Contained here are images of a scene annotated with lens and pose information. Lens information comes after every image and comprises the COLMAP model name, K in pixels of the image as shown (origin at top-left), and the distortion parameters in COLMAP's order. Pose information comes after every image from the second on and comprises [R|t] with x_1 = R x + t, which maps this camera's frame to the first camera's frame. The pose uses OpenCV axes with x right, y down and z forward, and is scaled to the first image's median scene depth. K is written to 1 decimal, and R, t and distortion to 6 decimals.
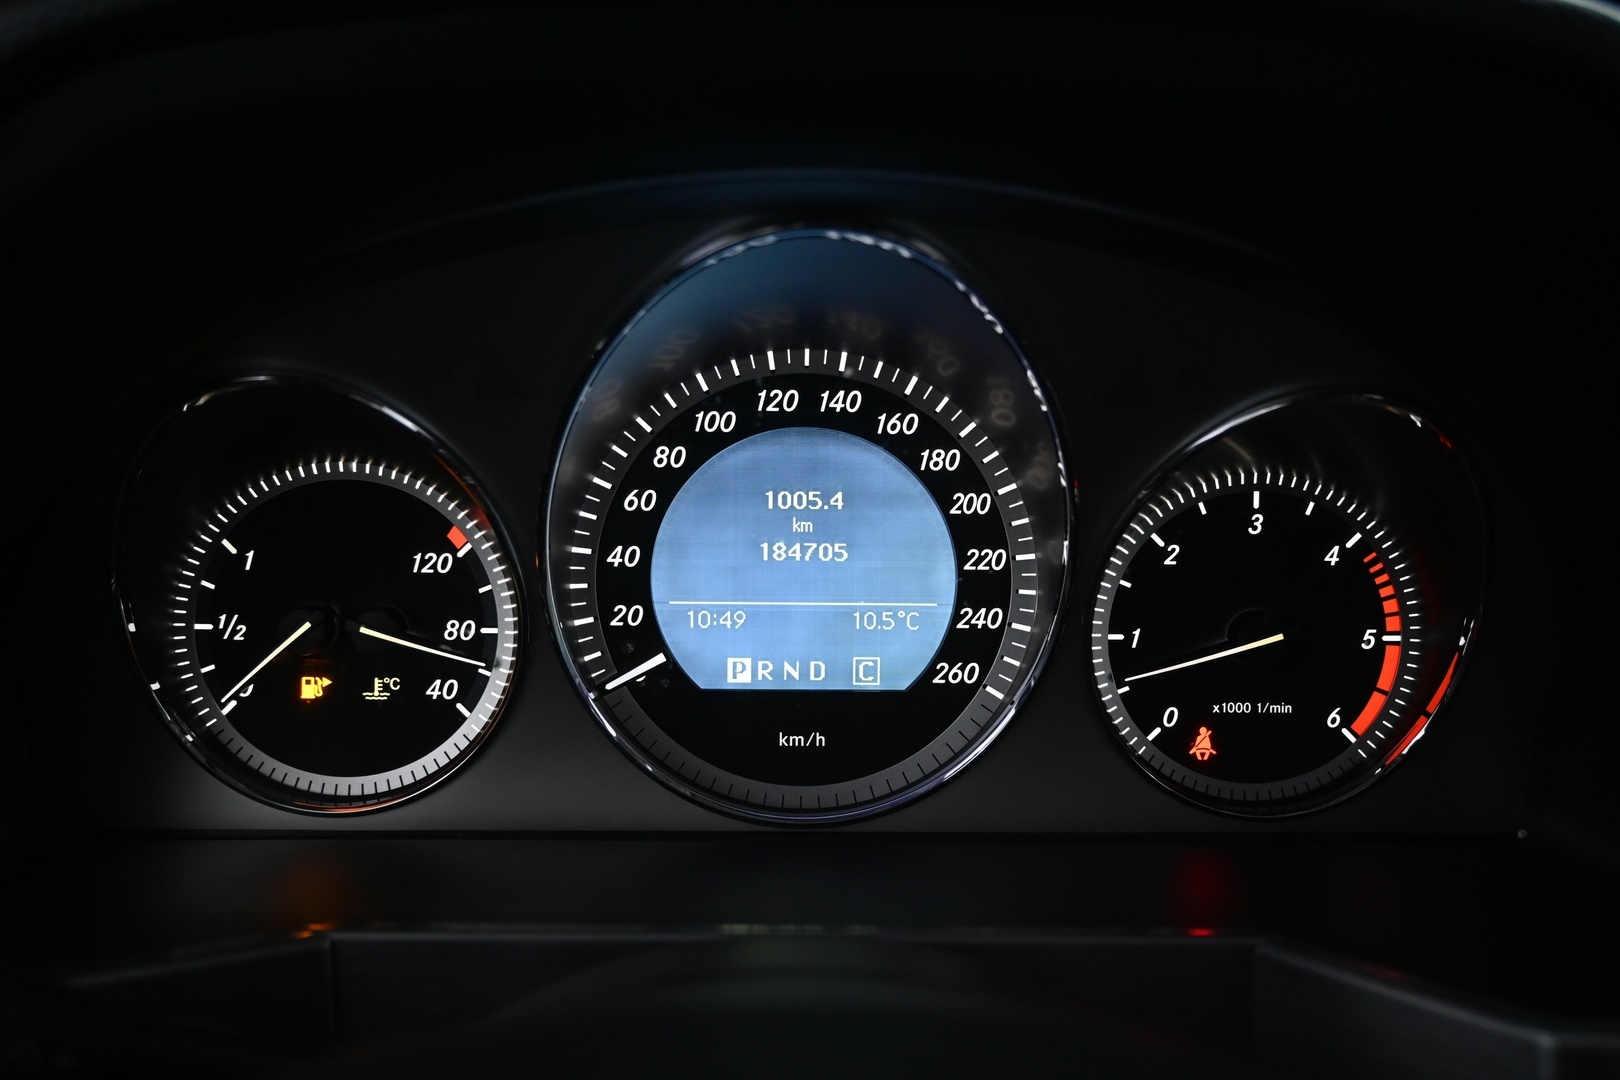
lens RADIAL K [[1402.6, 0, 801.6], [0, 1402.6, 554.7], [0, 0, 1]] dist [0.010628, -0.000423]
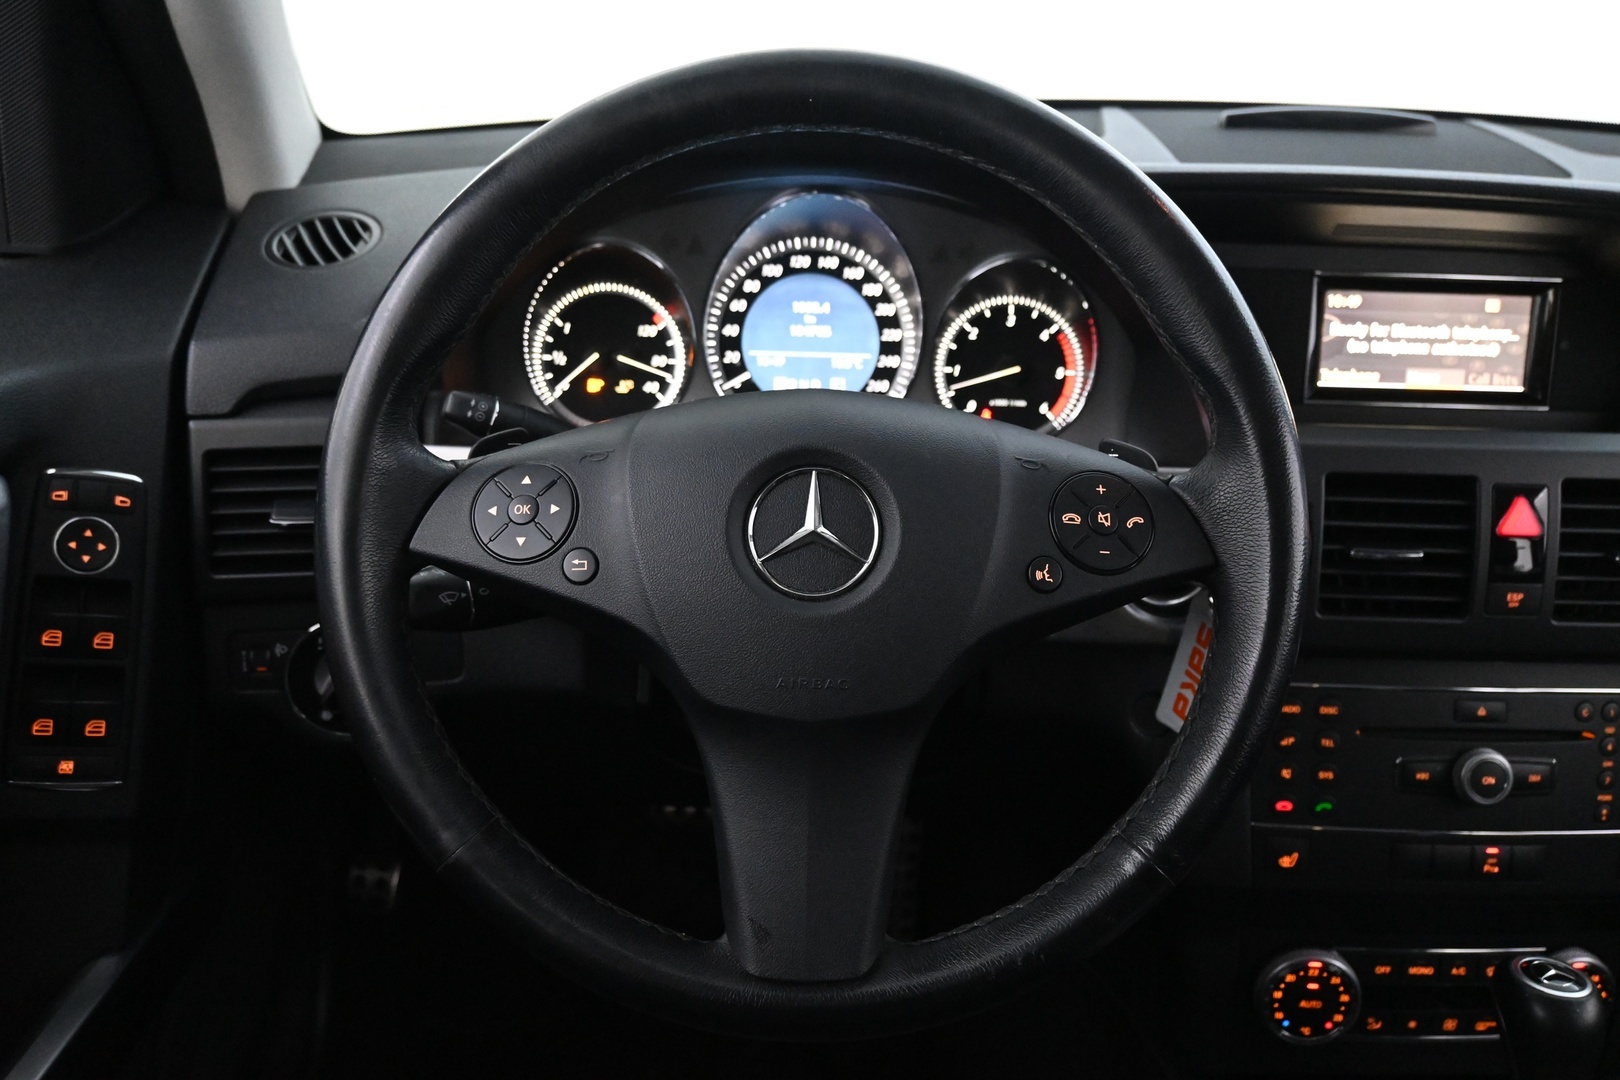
lens RADIAL K [[1402.6, 0, 812.4], [0, 1402.6, 535.6], [0, 0, 1]] dist [0.010628, -0.000423]
pose [[0.999674, 0.013919, 0.021414, -0.039524], [-0.015497, 0.997035, 0.075379, 0.157719], [-0.020301, -0.075686, 0.996925, -1.270102]]
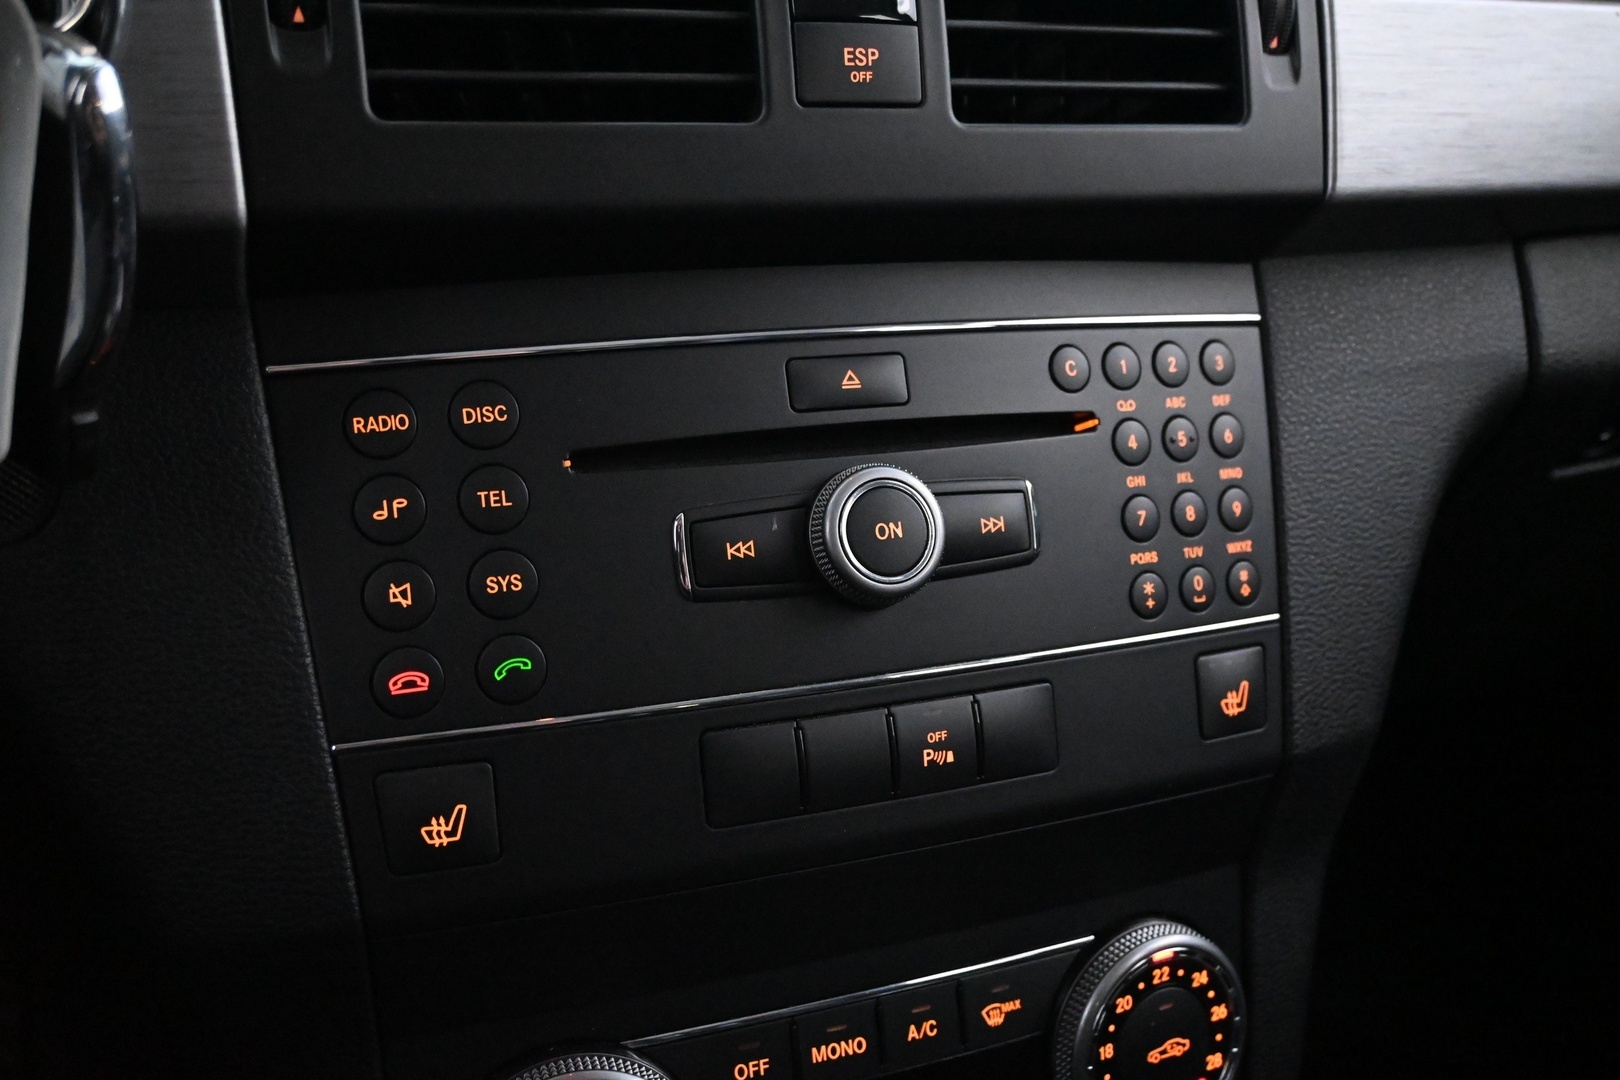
lens RADIAL K [[1649.4, 0, 825.4], [0, 1649.4, 535.6], [0, 0, 1]] dist [0.018515, 0.000000]
pose [[0.929160, -0.109935, 0.352952, 0.589617], [0.126515, 0.991670, -0.024178, 0.657735], [-0.347354, 0.067119, 0.935329, -0.218139]]
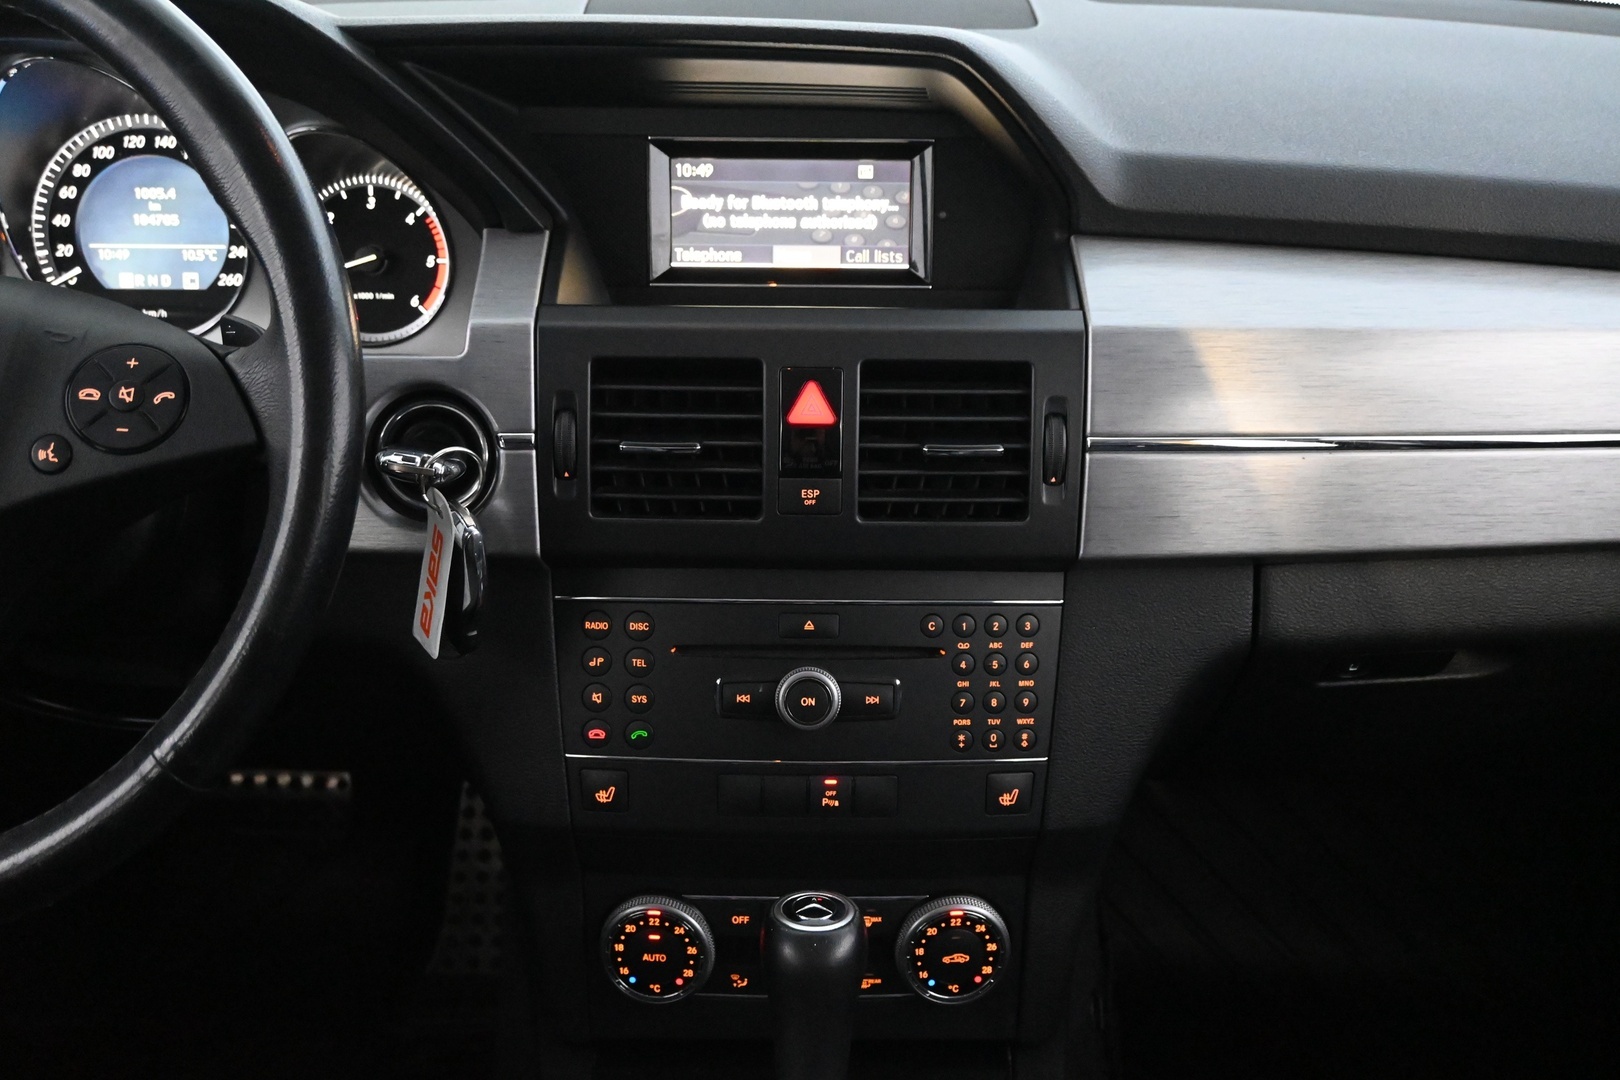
lens RADIAL K [[1659.9, 0, 815.1], [0, 1659.9, 532.7], [0, 0, 1]] dist [0.010955, 0.000000]
pose [[0.999670, 0.000398, -0.025666, 1.022331], [0.001838, 0.996203, 0.087037, 0.242878], [0.025603, -0.087056, 0.995874, -1.400389]]
